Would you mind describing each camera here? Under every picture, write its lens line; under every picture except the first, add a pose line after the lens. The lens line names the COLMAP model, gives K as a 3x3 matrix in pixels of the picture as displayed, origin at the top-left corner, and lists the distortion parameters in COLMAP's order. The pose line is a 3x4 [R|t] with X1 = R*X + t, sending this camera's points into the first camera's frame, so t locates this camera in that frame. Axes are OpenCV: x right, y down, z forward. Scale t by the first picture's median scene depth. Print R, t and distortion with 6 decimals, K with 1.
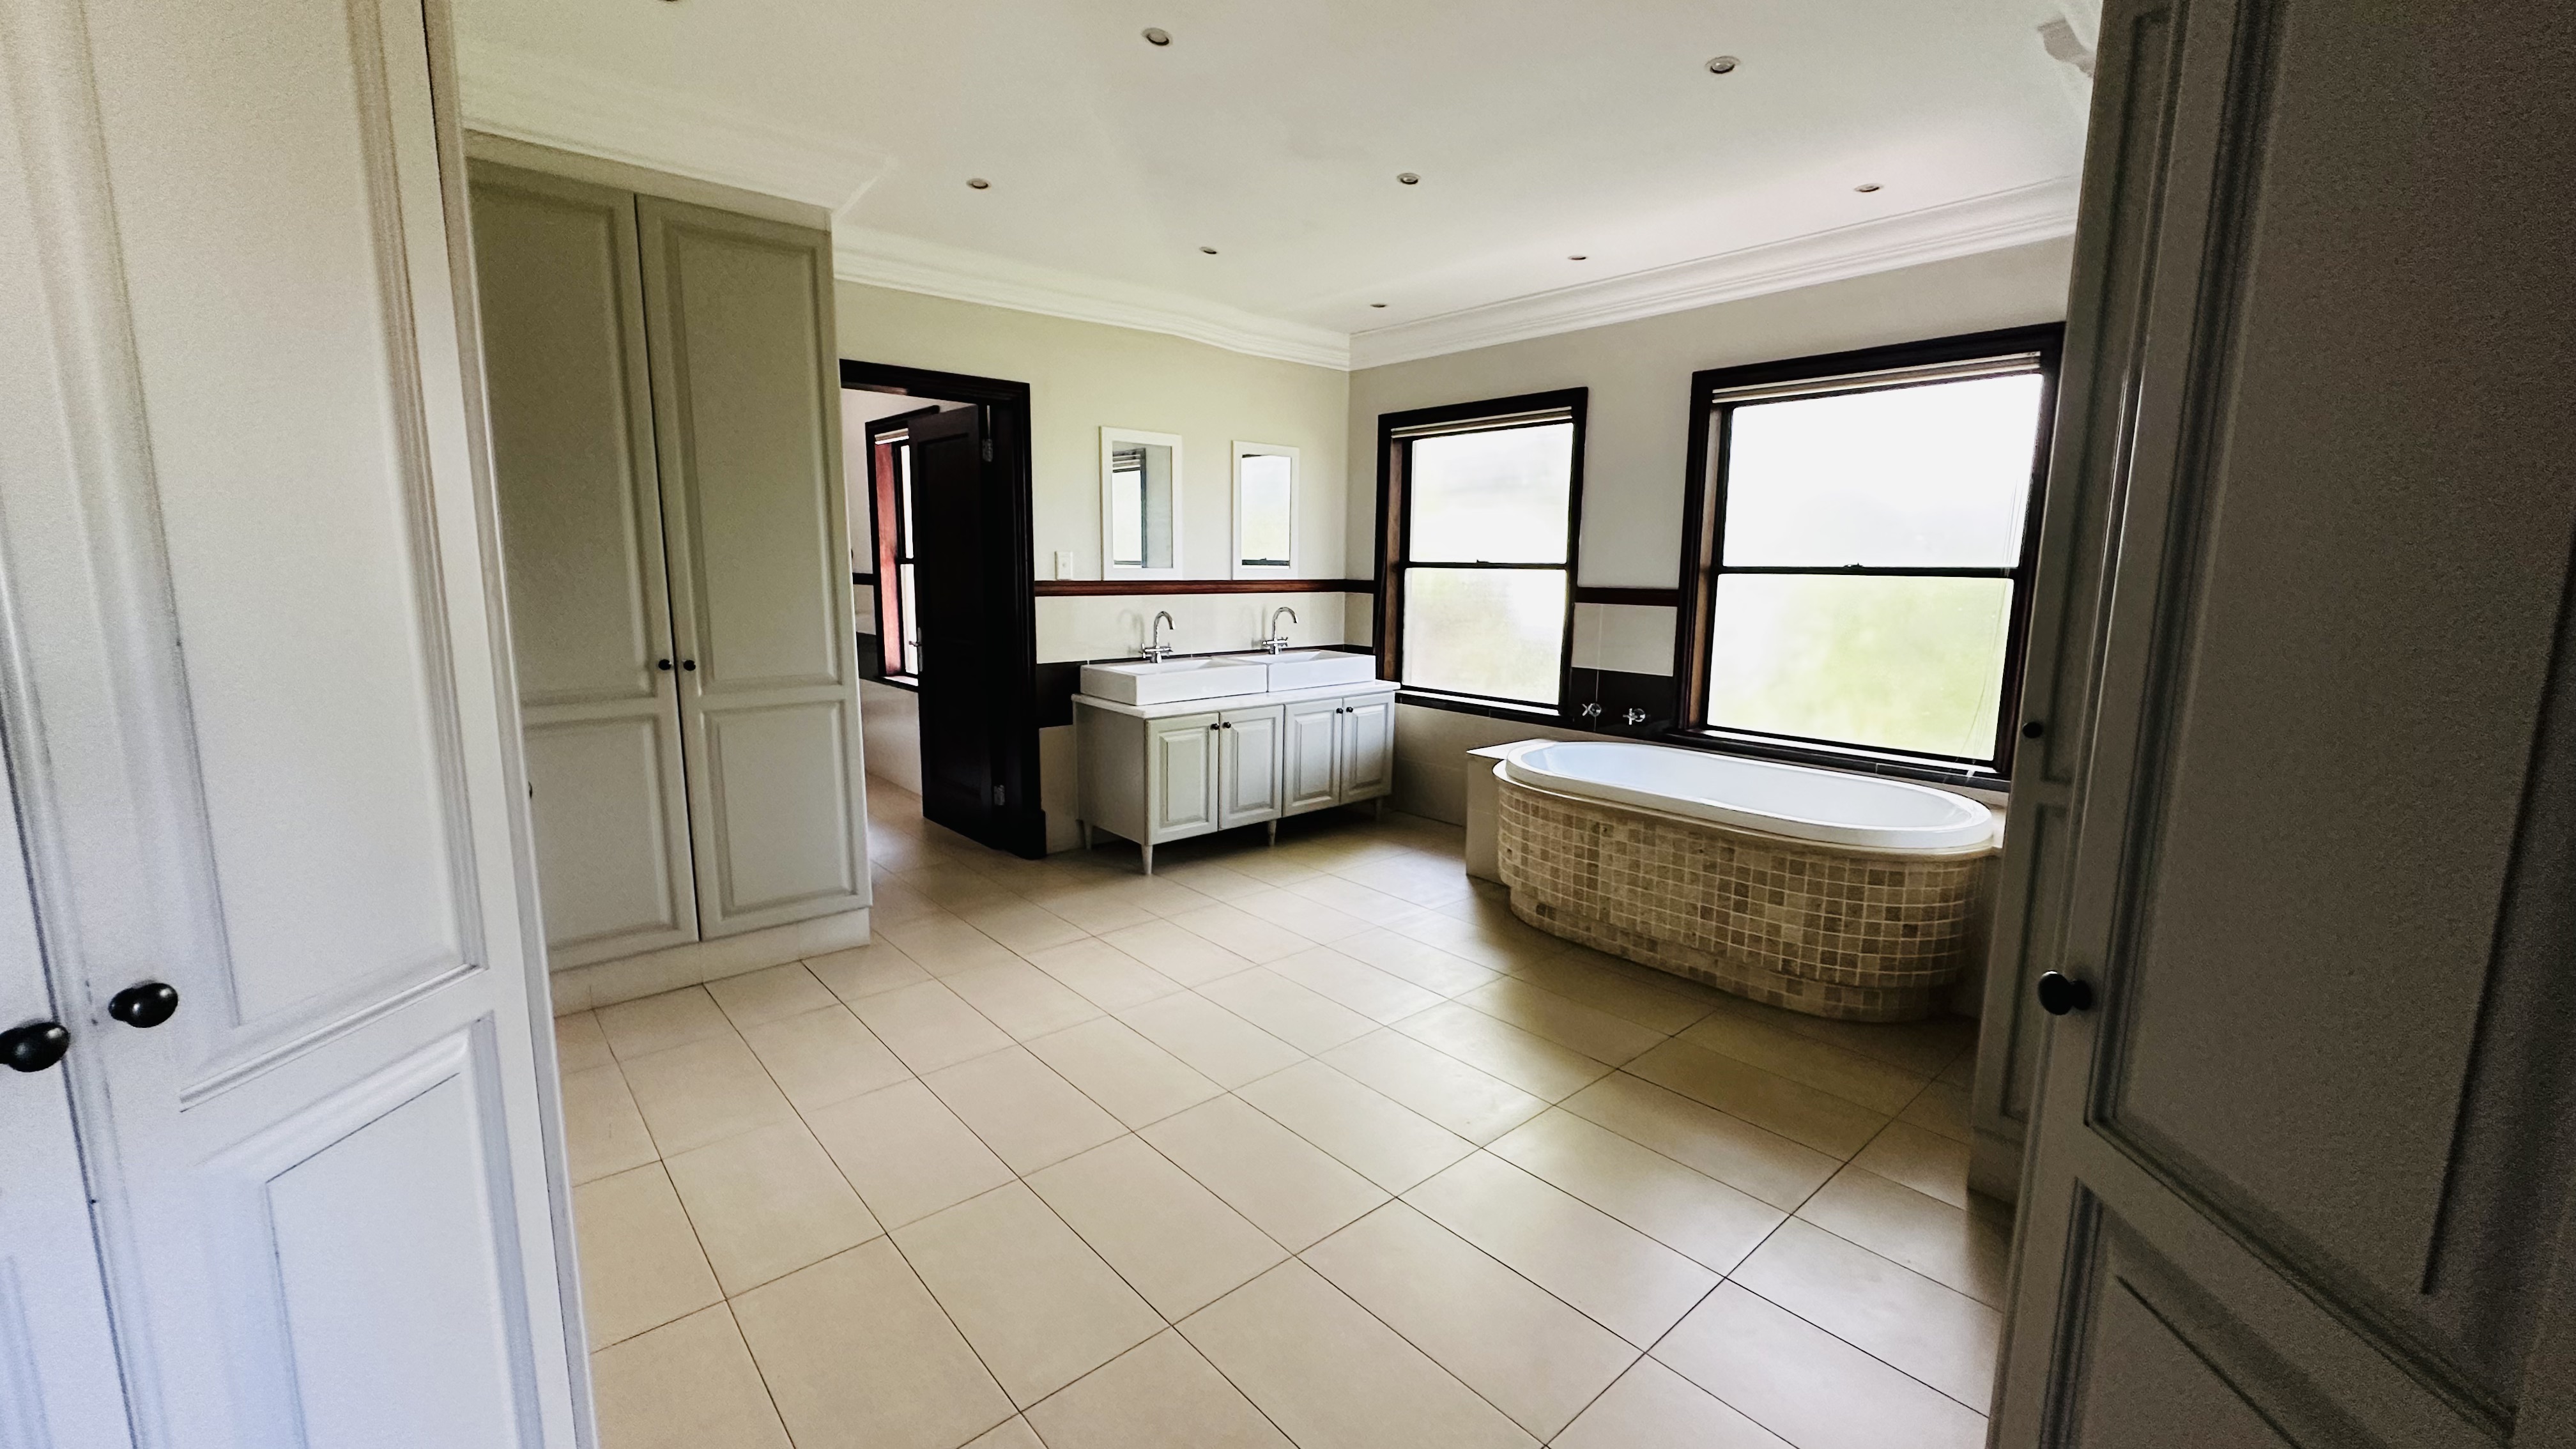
lens RADIAL K [[1019.0, 0, 1288.0], [0, 1019.0, 724.5], [0, 0, 1]] dist [-0.001708, -0.000006]
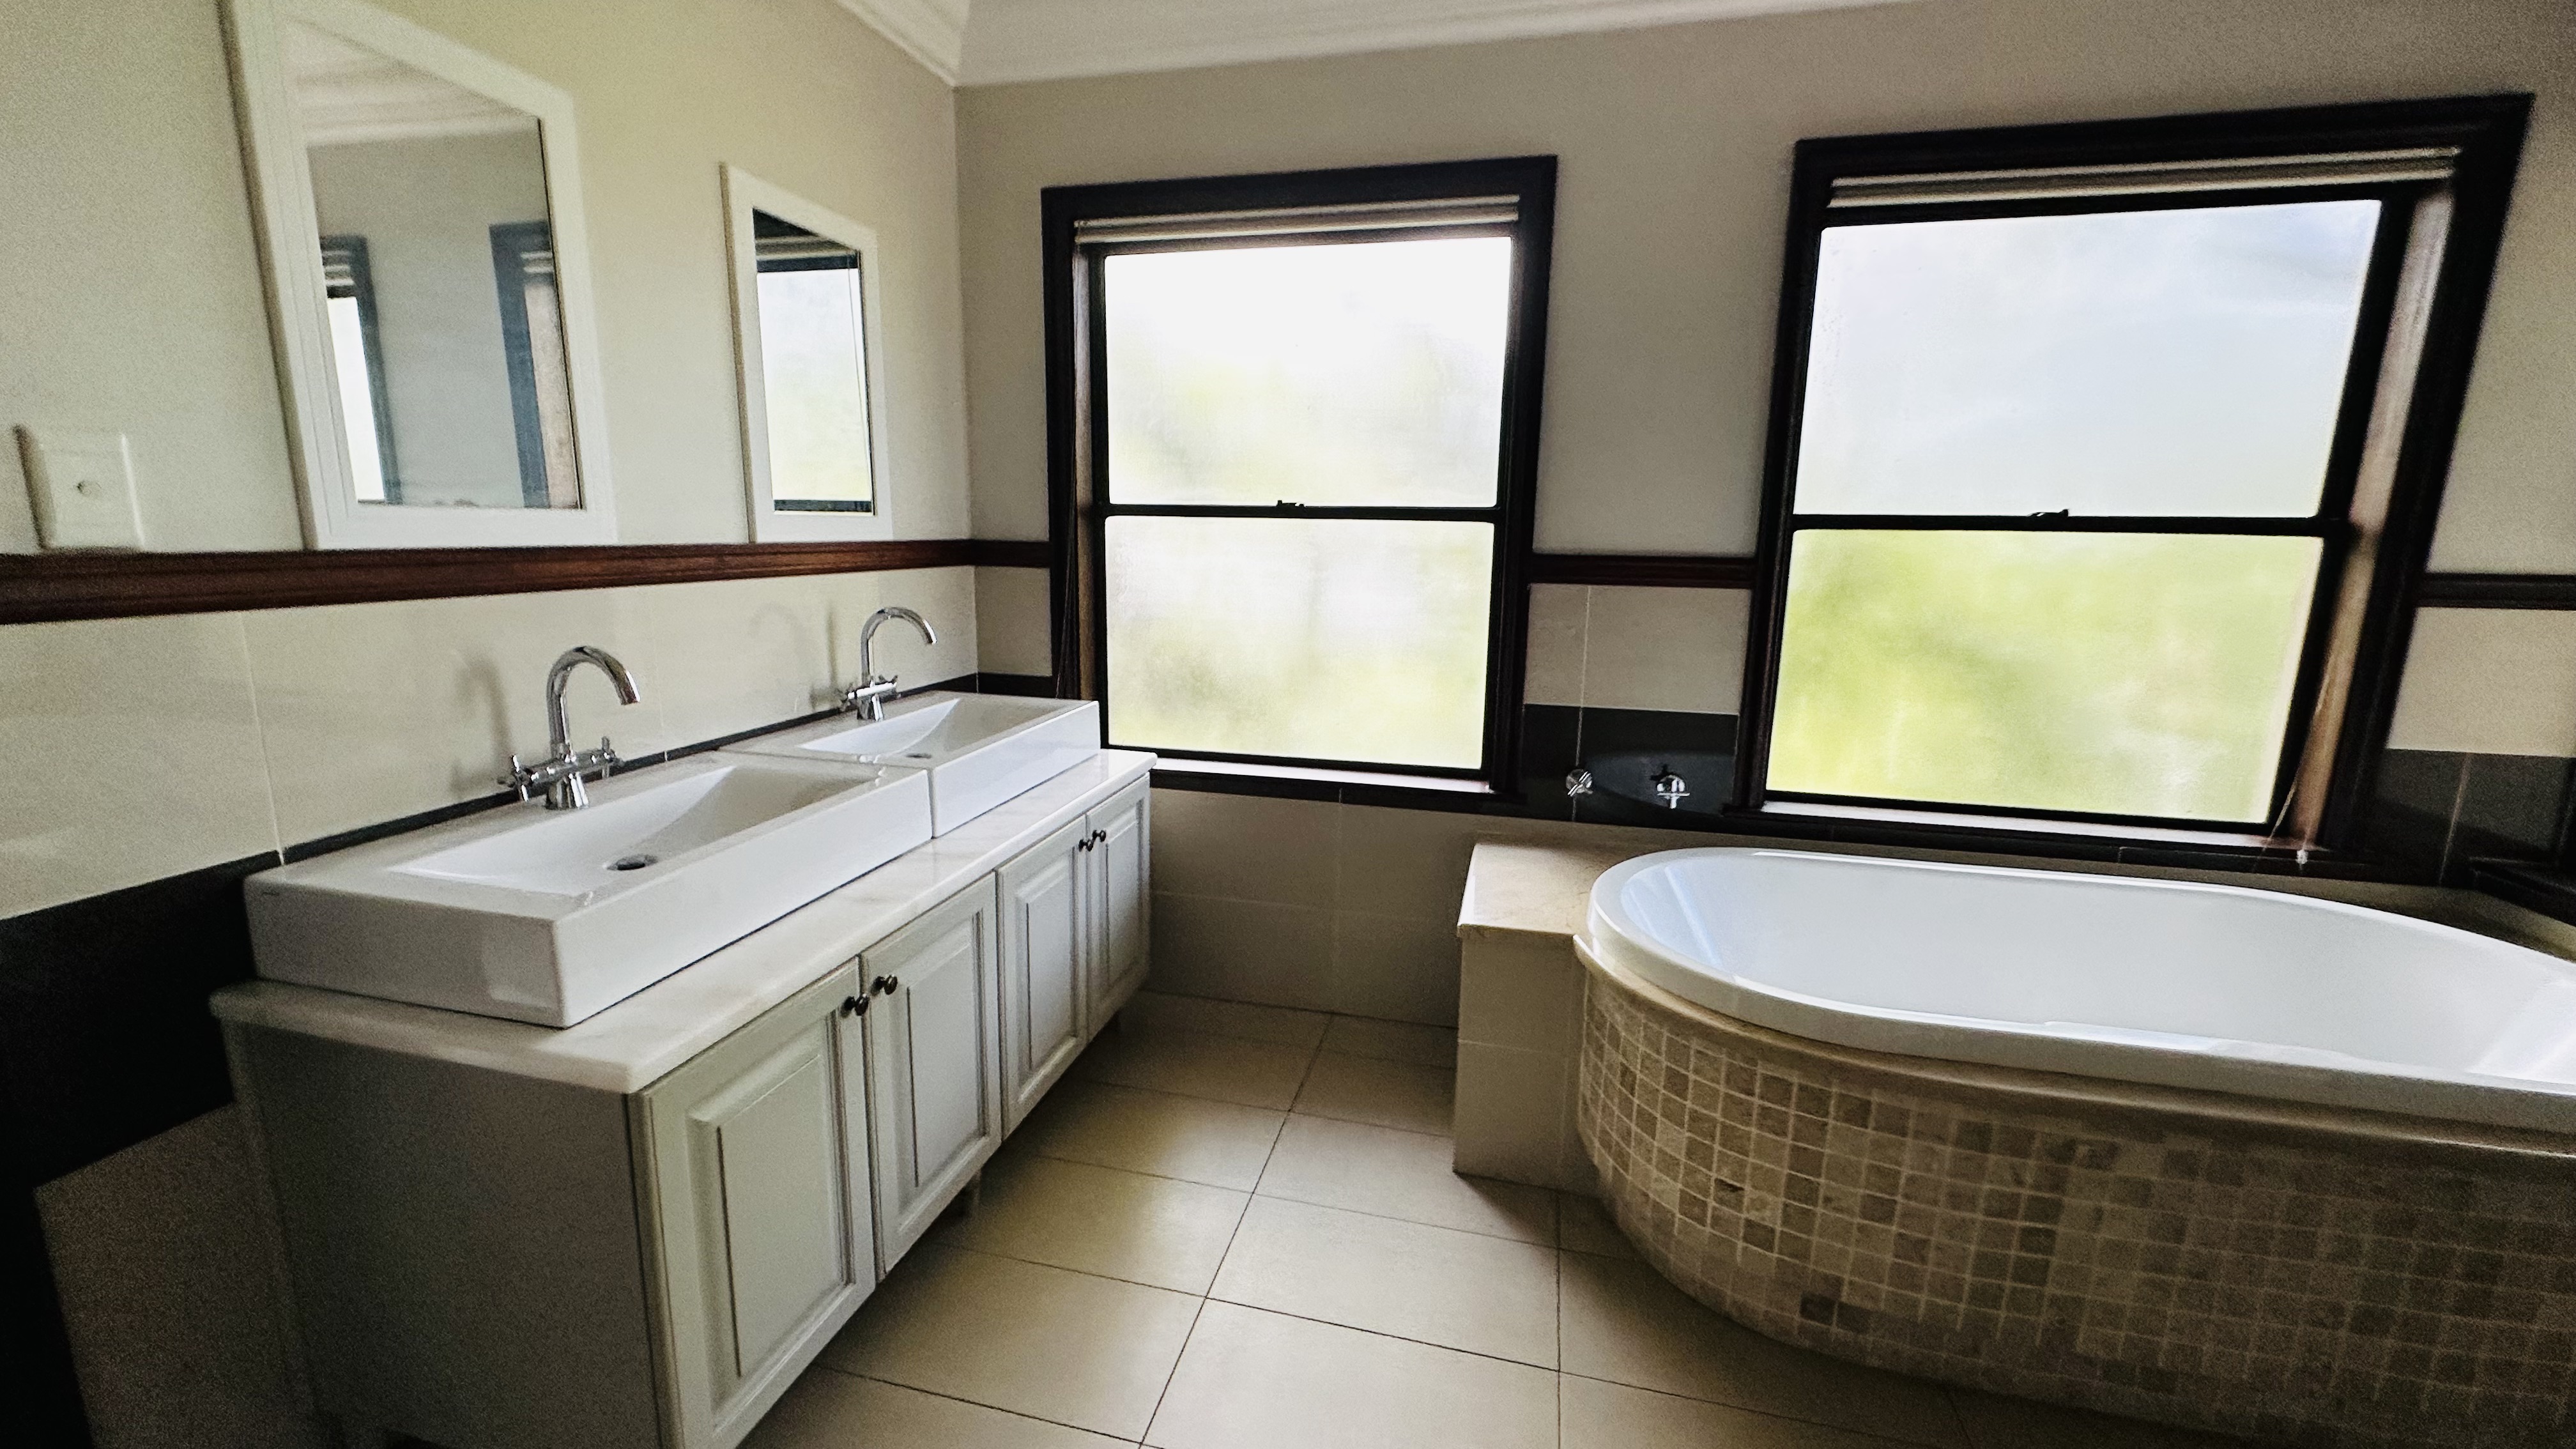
lens RADIAL K [[1019.0, 0, 1288.0], [0, 1019.0, 724.5], [0, 0, 1]] dist [-0.001708, -0.000006]
pose [[0.821478, -0.107055, 0.560100, -0.127932], [0.082954, 0.994206, 0.068364, -0.095228], [-0.564174, -0.009697, 0.825599, 0.647071]]
